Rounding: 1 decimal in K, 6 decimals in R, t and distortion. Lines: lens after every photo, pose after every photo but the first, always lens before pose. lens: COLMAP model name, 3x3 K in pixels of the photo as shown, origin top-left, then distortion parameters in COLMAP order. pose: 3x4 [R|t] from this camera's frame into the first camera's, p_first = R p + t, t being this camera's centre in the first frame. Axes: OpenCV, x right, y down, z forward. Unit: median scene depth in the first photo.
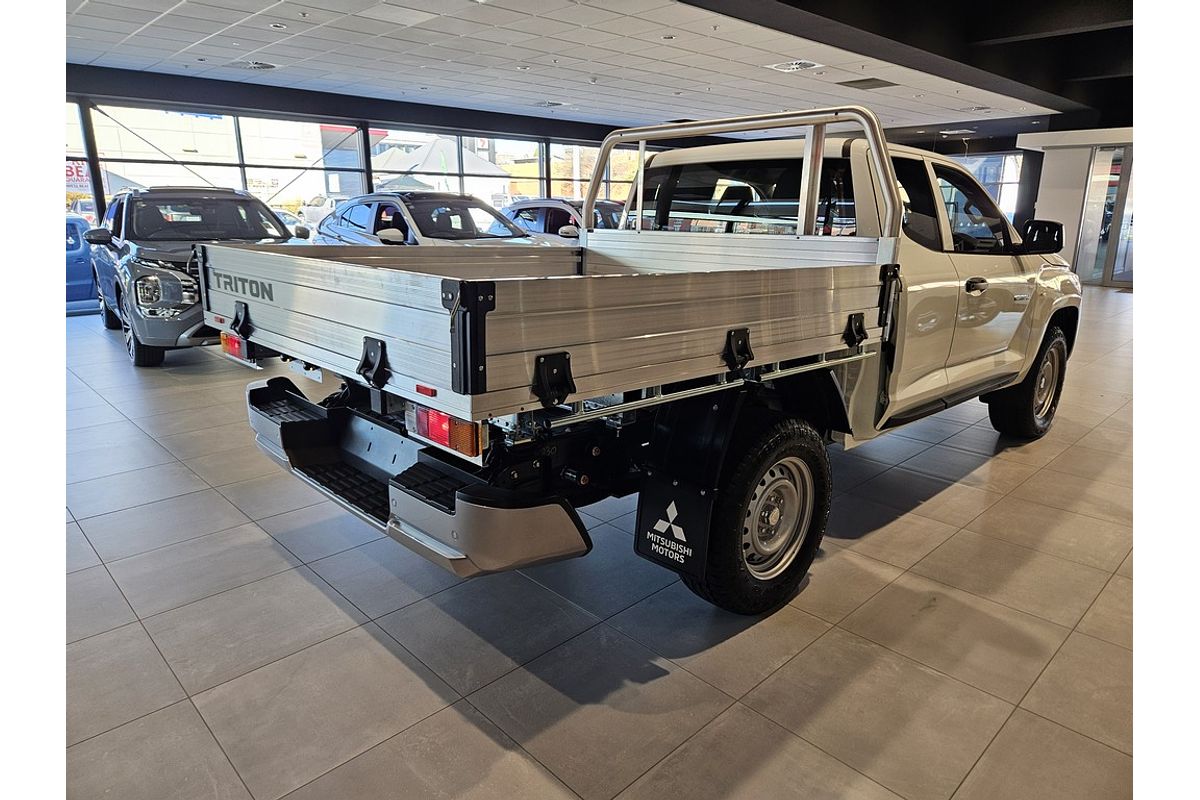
lens RADIAL K [[715.9, 0, 603.0], [0, 715.9, 394.5], [0, 0, 1]] dist [0.066136, -0.054335]
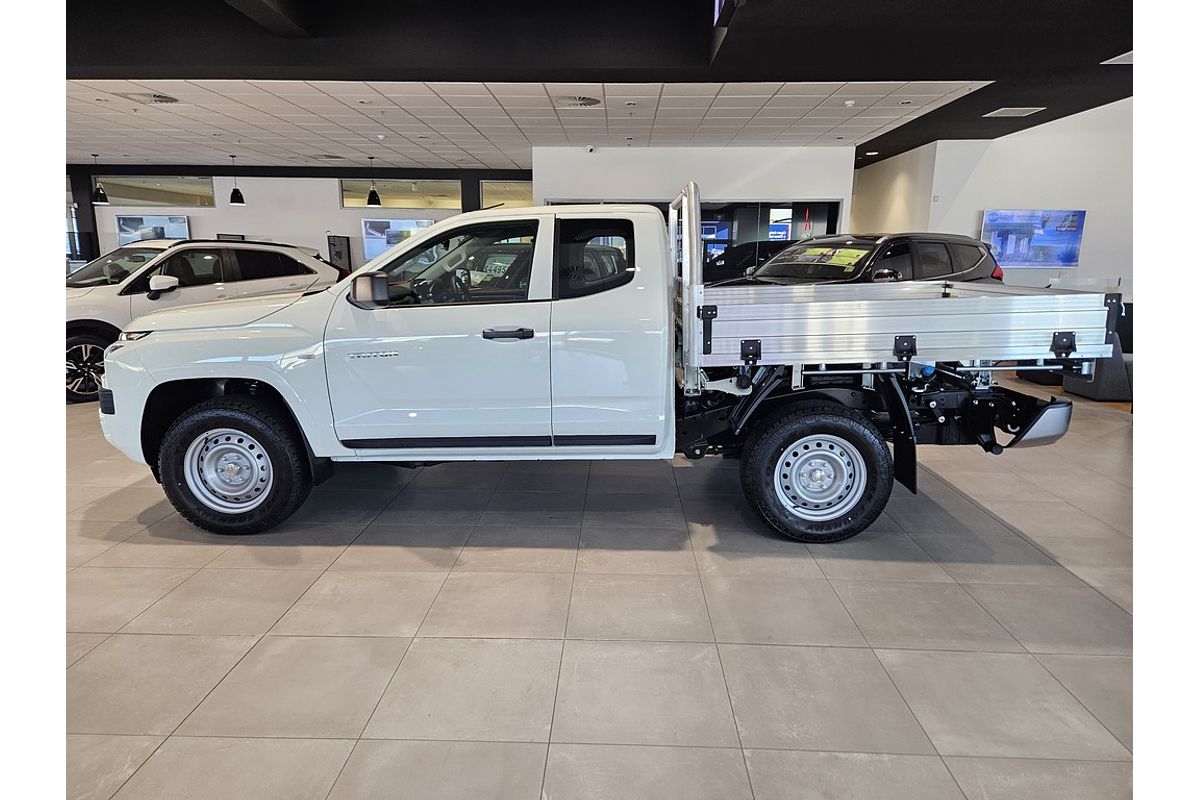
lens RADIAL K [[715.9, 0, 603.0], [0, 715.9, 394.5], [0, 0, 1]] dist [0.066136, -0.054335]
pose [[-0.695604, -0.144603, 0.703722, -0.788769], [0.174159, 0.916376, 0.360449, -0.603410], [-0.696996, 0.373289, -0.612251, 2.263168]]
